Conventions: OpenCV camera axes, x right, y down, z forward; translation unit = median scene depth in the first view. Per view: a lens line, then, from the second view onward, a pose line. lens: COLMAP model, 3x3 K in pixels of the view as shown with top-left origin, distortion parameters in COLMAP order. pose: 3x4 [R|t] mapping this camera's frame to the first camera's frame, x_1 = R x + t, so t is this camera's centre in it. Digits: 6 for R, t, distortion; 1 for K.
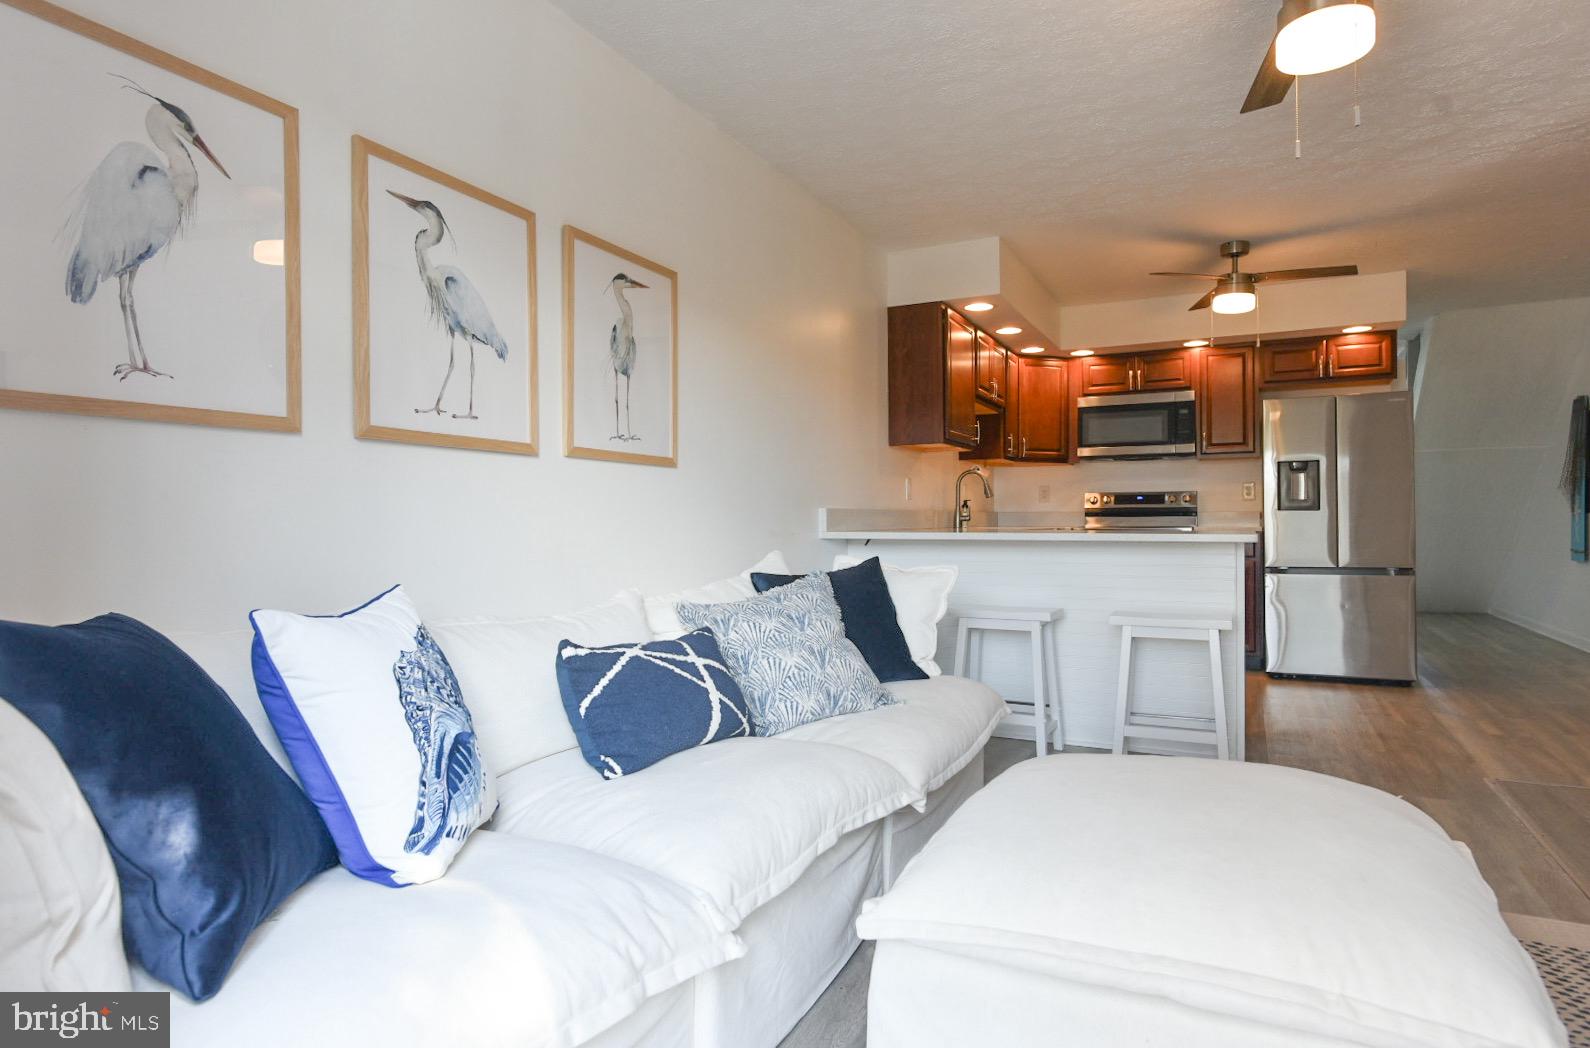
lens RADIAL K [[904.5, 0, 787.7], [0, 904.5, 523.1], [0, 0, 1]] dist [-0.004343, 0.001785]
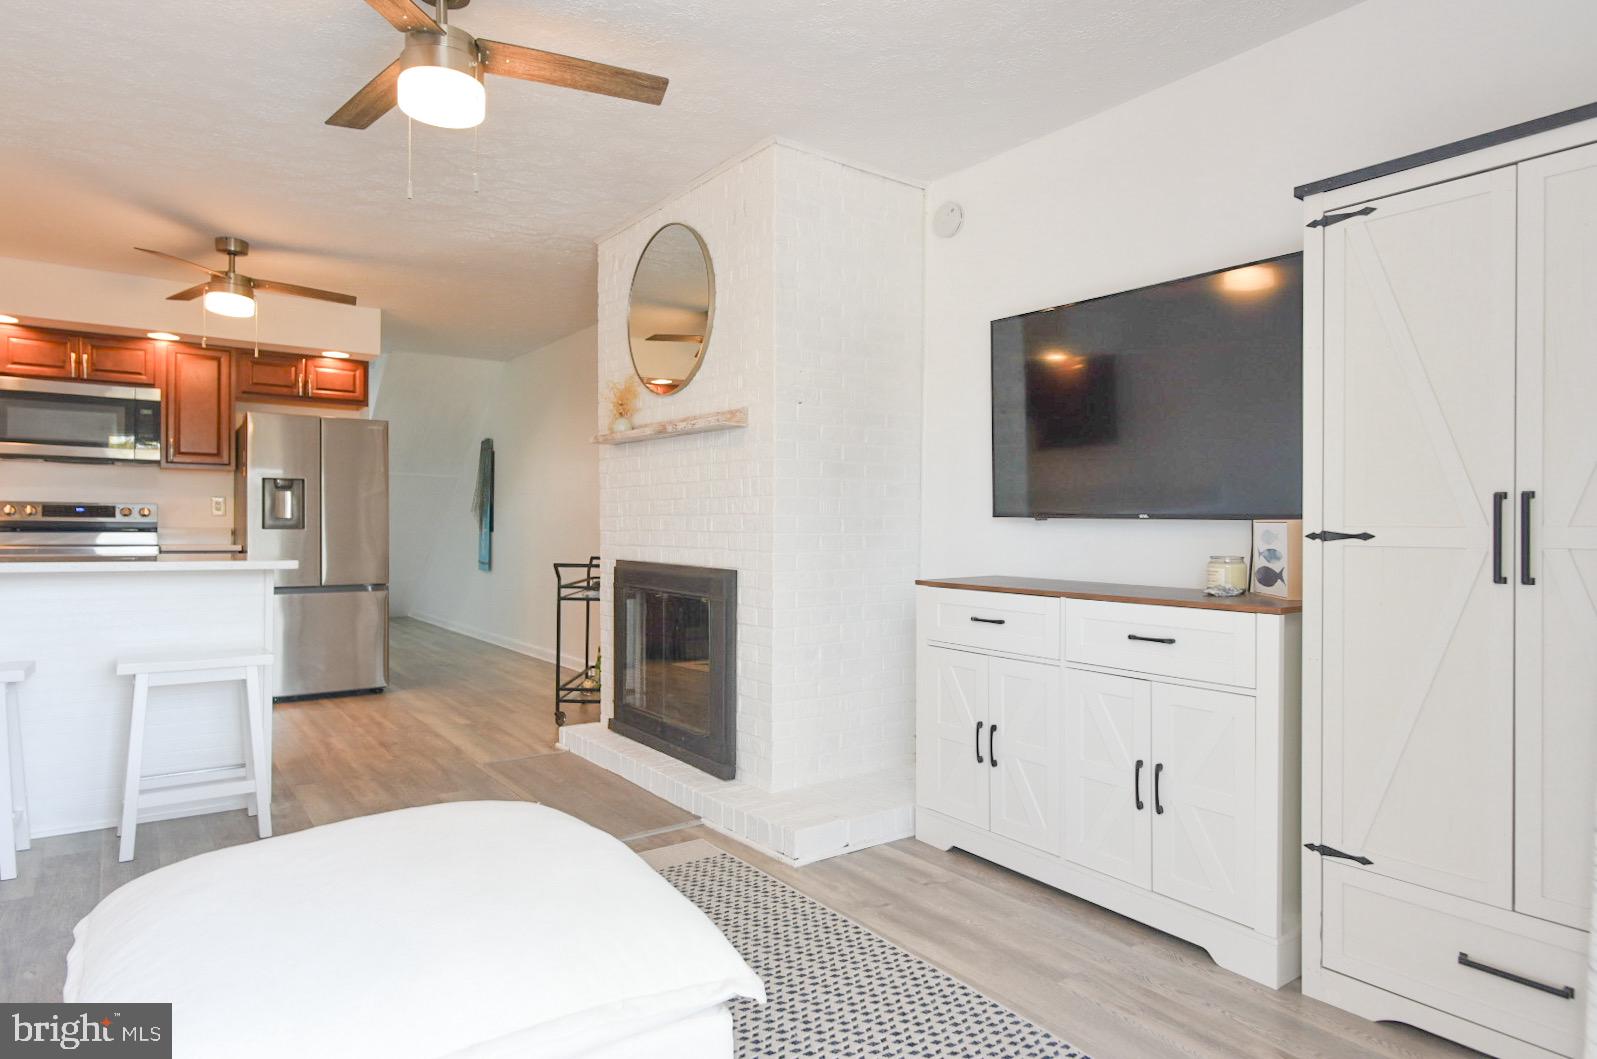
lens RADIAL K [[908.5, 0, 791.1], [0, 908.5, 528.6], [0, 0, 1]] dist [-0.004343, 0.001785]
pose [[0.451422, 0.010392, 0.892250, -0.070142], [-0.008109, 0.999939, -0.007544, -0.012836], [-0.892274, -0.003830, 0.451478, 0.071335]]
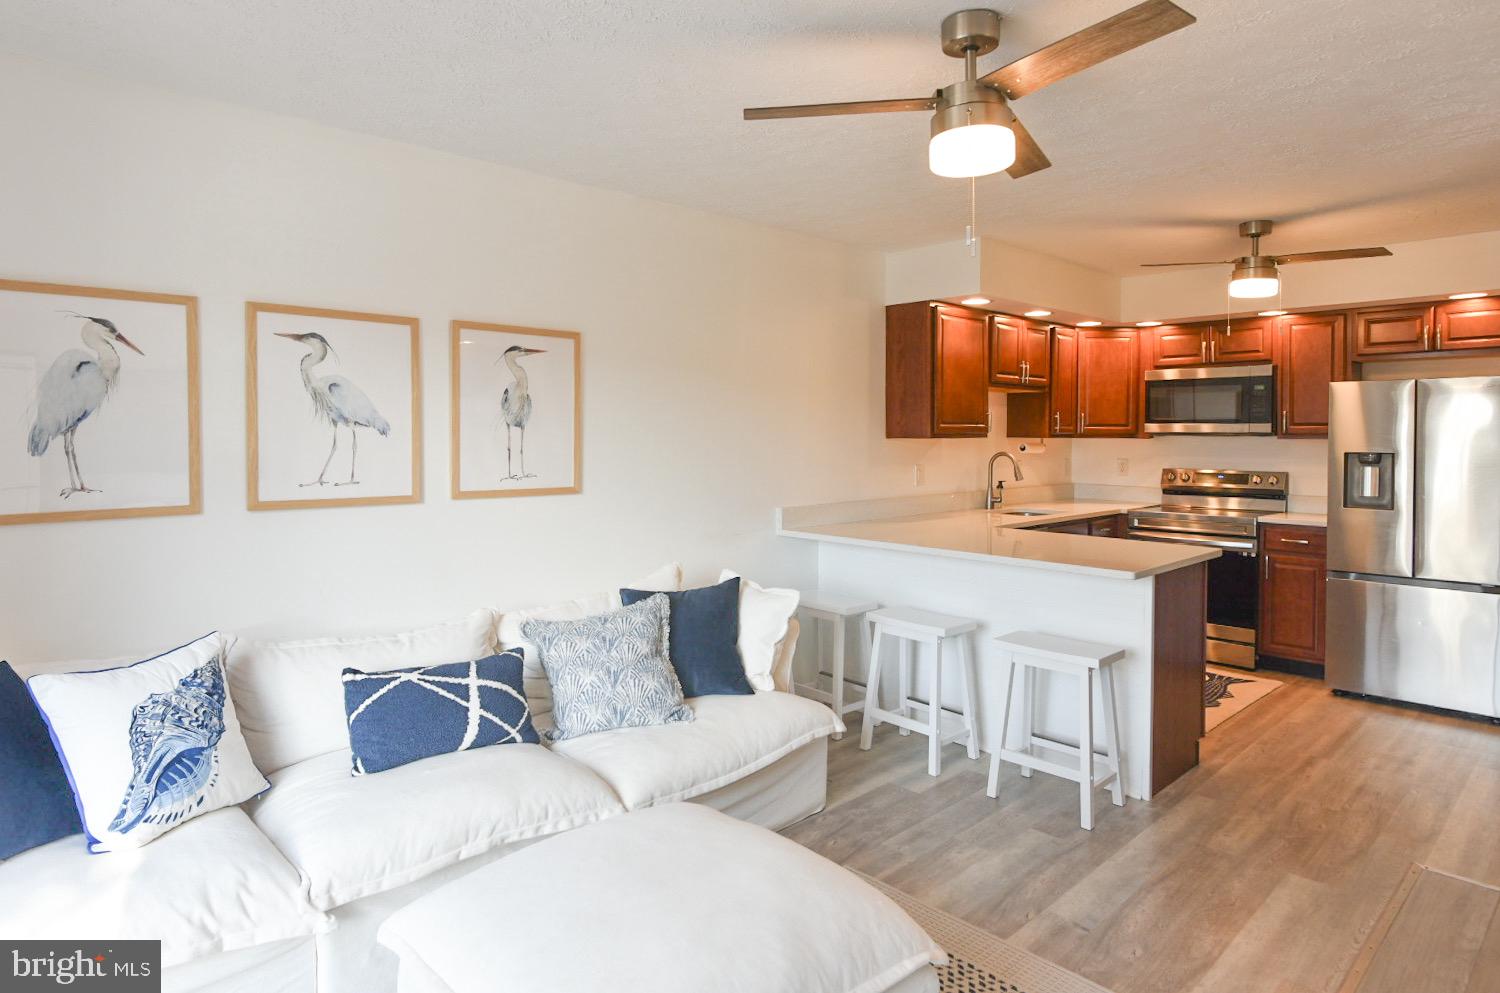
lens RADIAL K [[876.3, 0, 731.9], [0, 876.3, 446.3], [0, 0, 1]] dist [-0.002281, -0.000919]
pose [[0.937307, 0.011976, -0.348300, 0.308522], [-0.006230, 0.999825, 0.017612, -0.095283], [0.348450, -0.014338, 0.937218, -0.018026]]
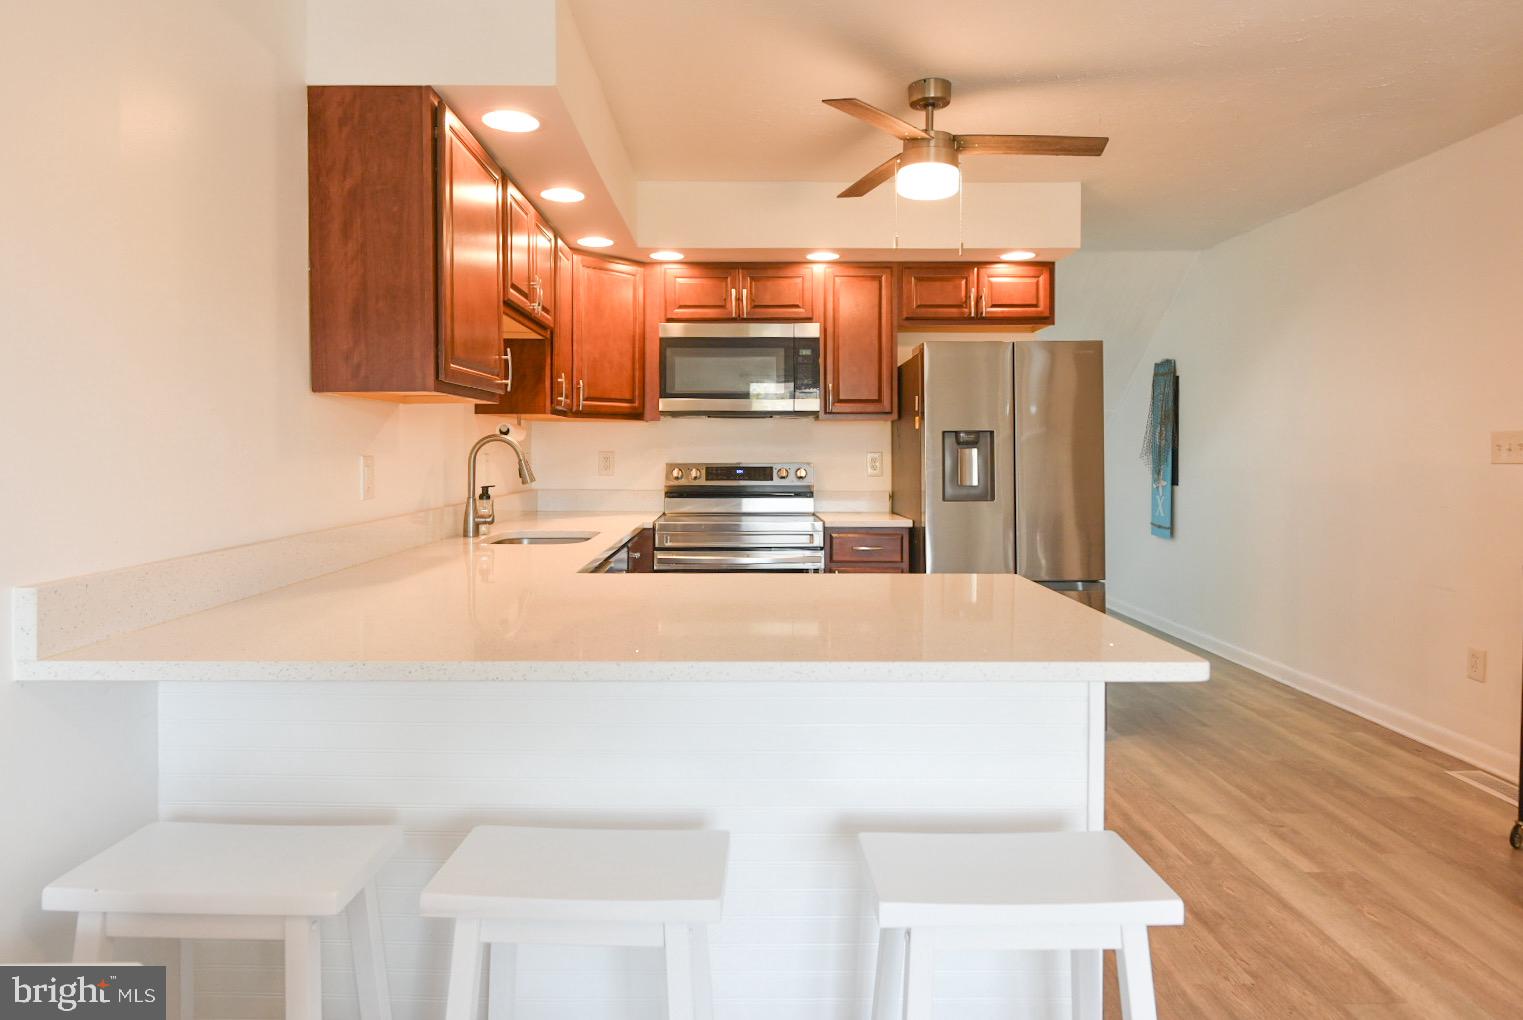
lens RADIAL K [[870.6, 0, 747.8], [0, 870.6, 458.7], [0, 0, 1]] dist [0.000074, 0.000529]
pose [[0.887159, -0.000537, 0.461463, 0.108114], [-0.002856, 0.999974, 0.006653, -0.056478], [-0.461455, -0.007220, 0.887134, 0.524102]]
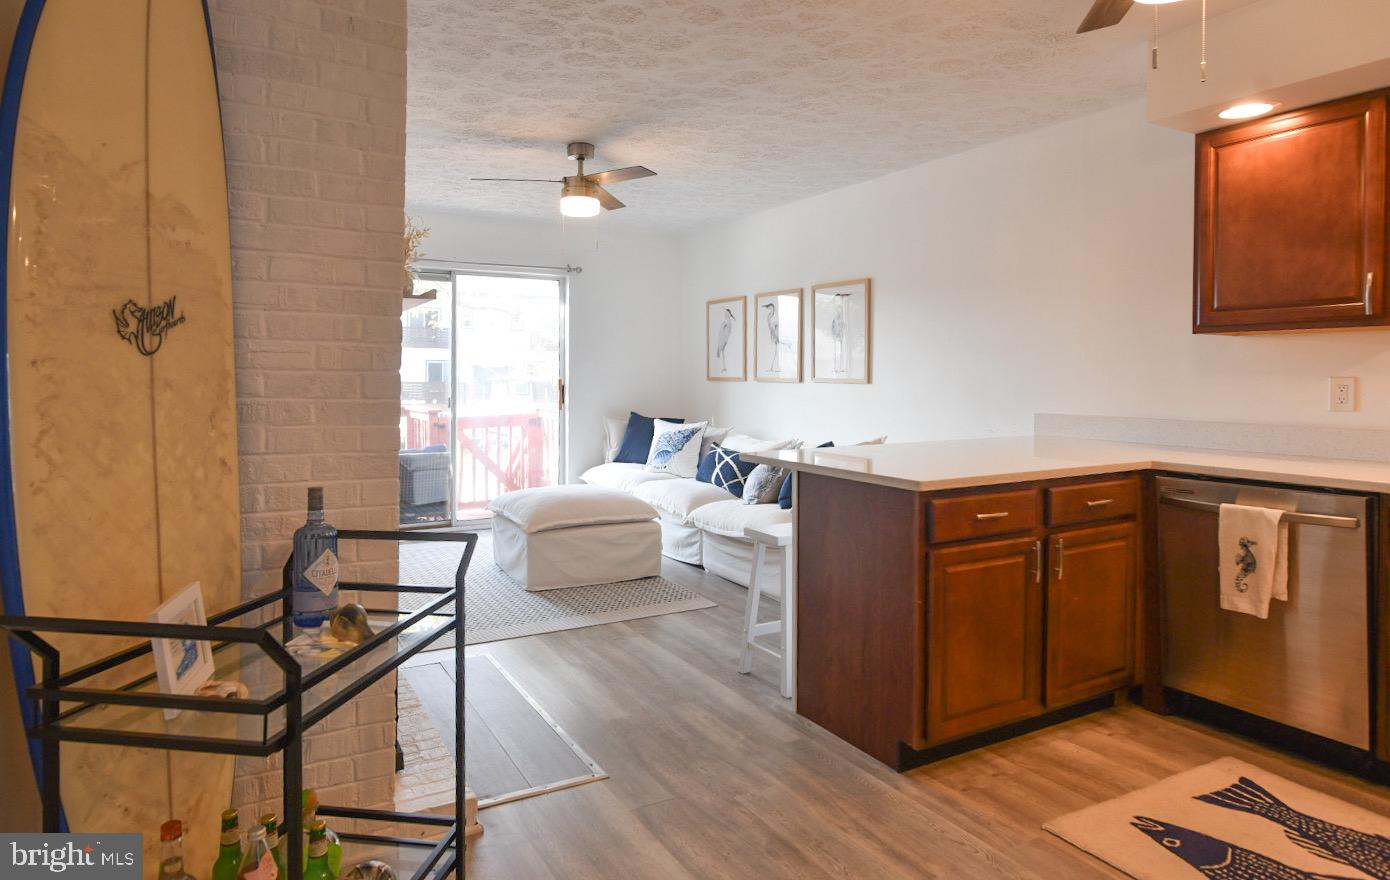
lens RADIAL K [[782.9, 0, 653.3], [0, 782.9, 375.7], [0, 0, 1]] dist [0.000482, 0.000089]
pose [[-0.574928, 0.006047, -0.818181, 0.926832], [-0.001494, 0.999963, 0.008440, -0.058780], [0.818202, 0.006075, -0.574898, 1.009655]]
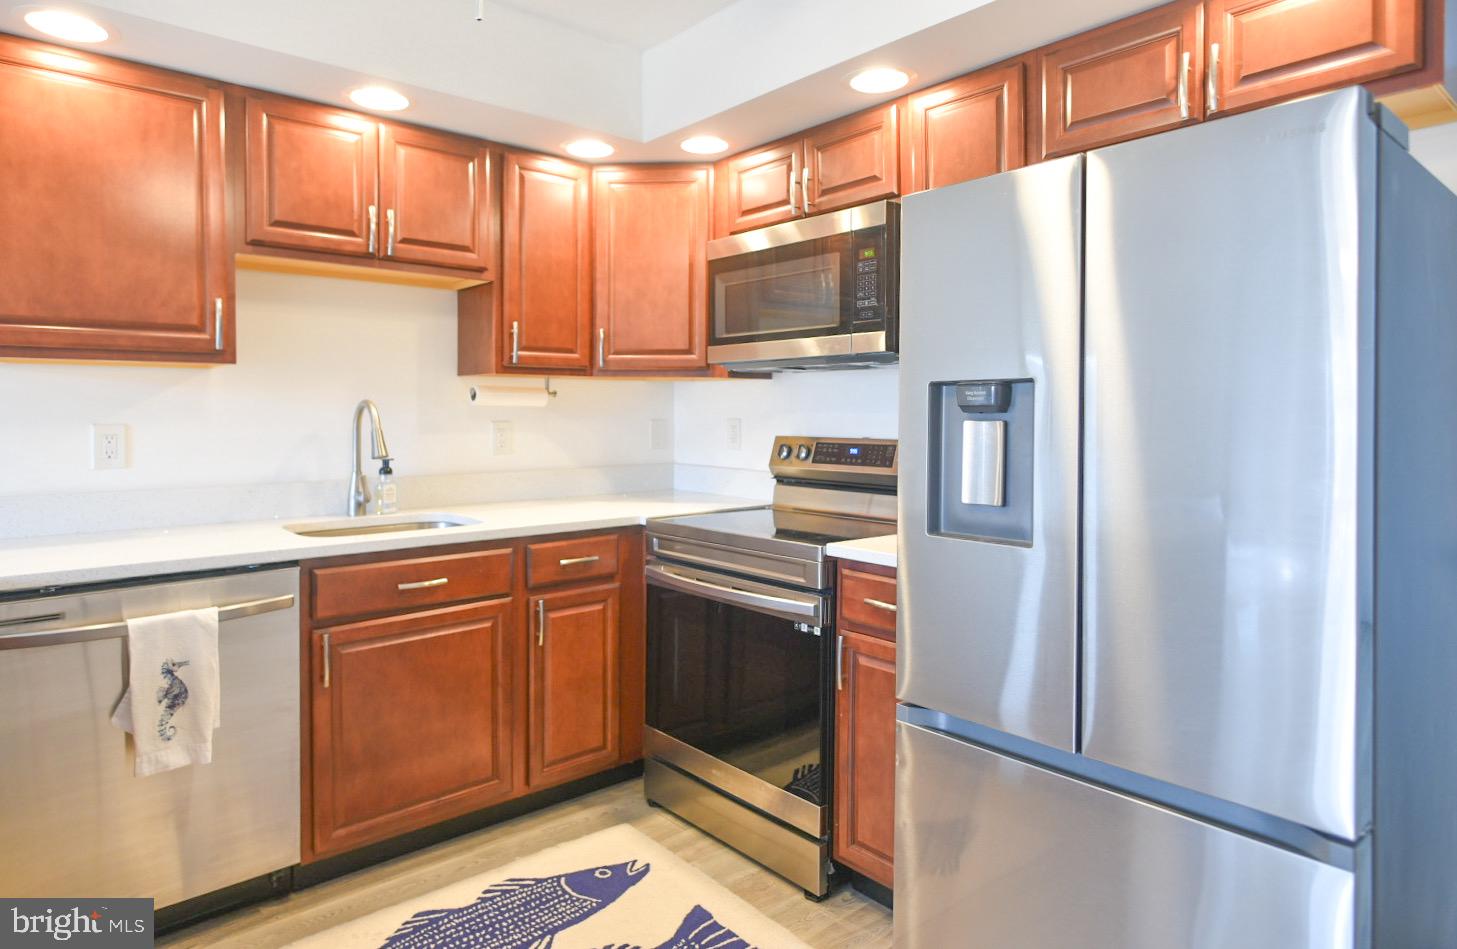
lens RADIAL K [[846.3, 0, 727.1], [0, 846.3, 424.7], [0, 0, 1]] dist [-0.000363, 0.000074]
pose [[0.925271, 0.012108, -0.379115, 0.656444], [-0.006445, 0.999848, 0.016203, -0.063815], [0.379253, -0.012548, 0.925208, 0.768630]]
